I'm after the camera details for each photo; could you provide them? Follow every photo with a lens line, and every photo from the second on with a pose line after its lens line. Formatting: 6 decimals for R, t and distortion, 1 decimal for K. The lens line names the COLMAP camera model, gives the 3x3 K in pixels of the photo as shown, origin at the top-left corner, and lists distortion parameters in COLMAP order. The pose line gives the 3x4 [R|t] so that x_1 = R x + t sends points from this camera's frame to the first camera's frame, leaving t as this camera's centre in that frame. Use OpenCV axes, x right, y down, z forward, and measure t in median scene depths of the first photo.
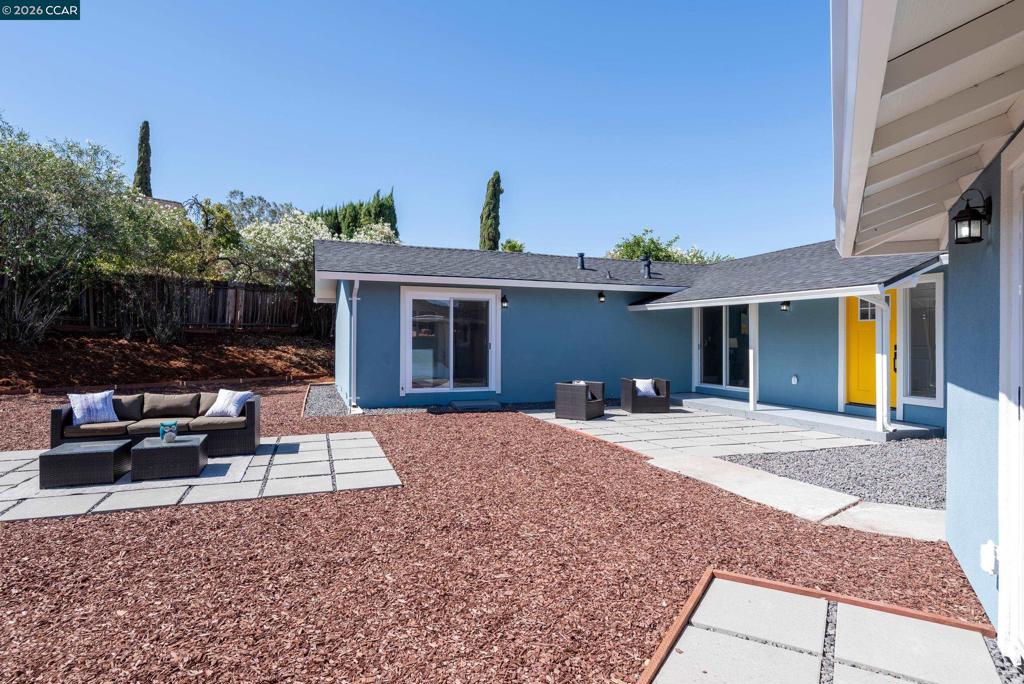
lens RADIAL K [[551.1, 0, 517.3], [0, 551.1, 336.9], [0, 0, 1]] dist [0.004333, 0.001067]
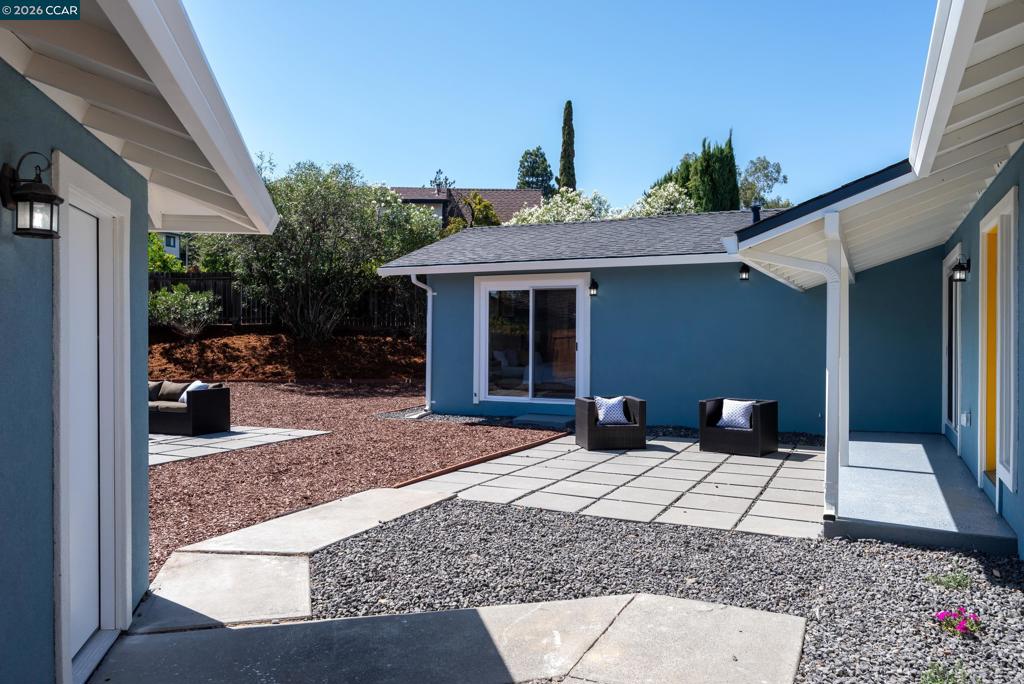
lens RADIAL K [[753.9, 0, 513.7], [0, 753.9, 339.0], [0, 0, 1]] dist [-0.027734, -0.000362]
pose [[0.688184, 0.001123, -0.725535, 0.694490], [0.006055, 0.999955, 0.007291, -0.002081], [0.725511, -0.009411, 0.688147, 0.224266]]
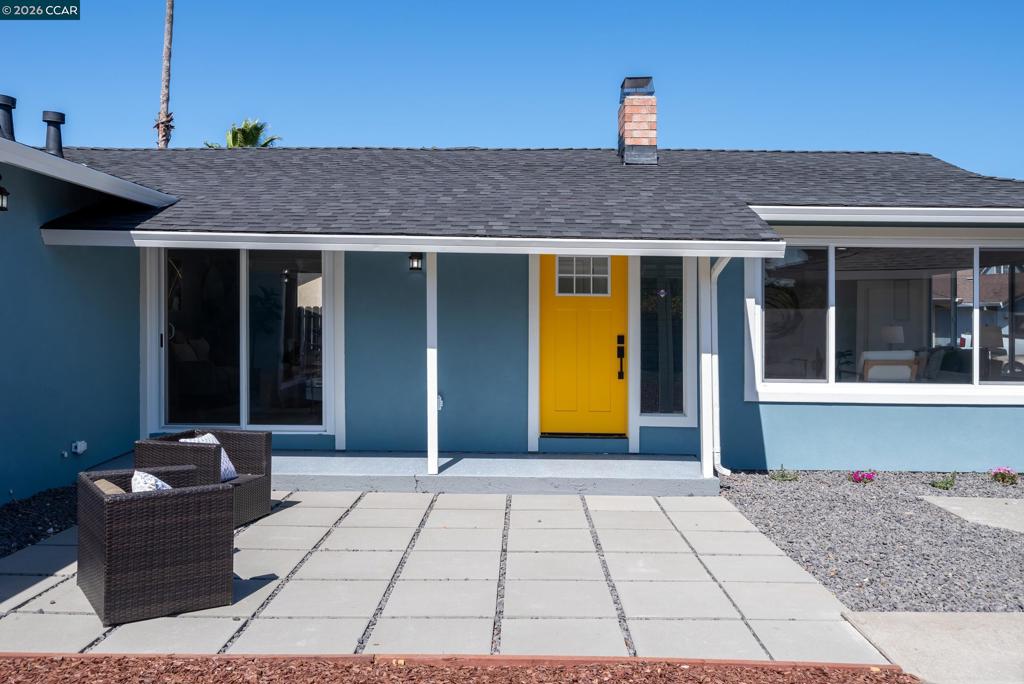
lens RADIAL K [[863.0, 0, 509.4], [0, 863.0, 340.9], [0, 0, 1]] dist [-0.007622, -0.009862]
pose [[0.387672, -0.022596, 0.921520, -0.221759], [-0.008748, 0.999564, 0.028190, -0.004606], [-0.921756, -0.018990, 0.387306, 0.588419]]
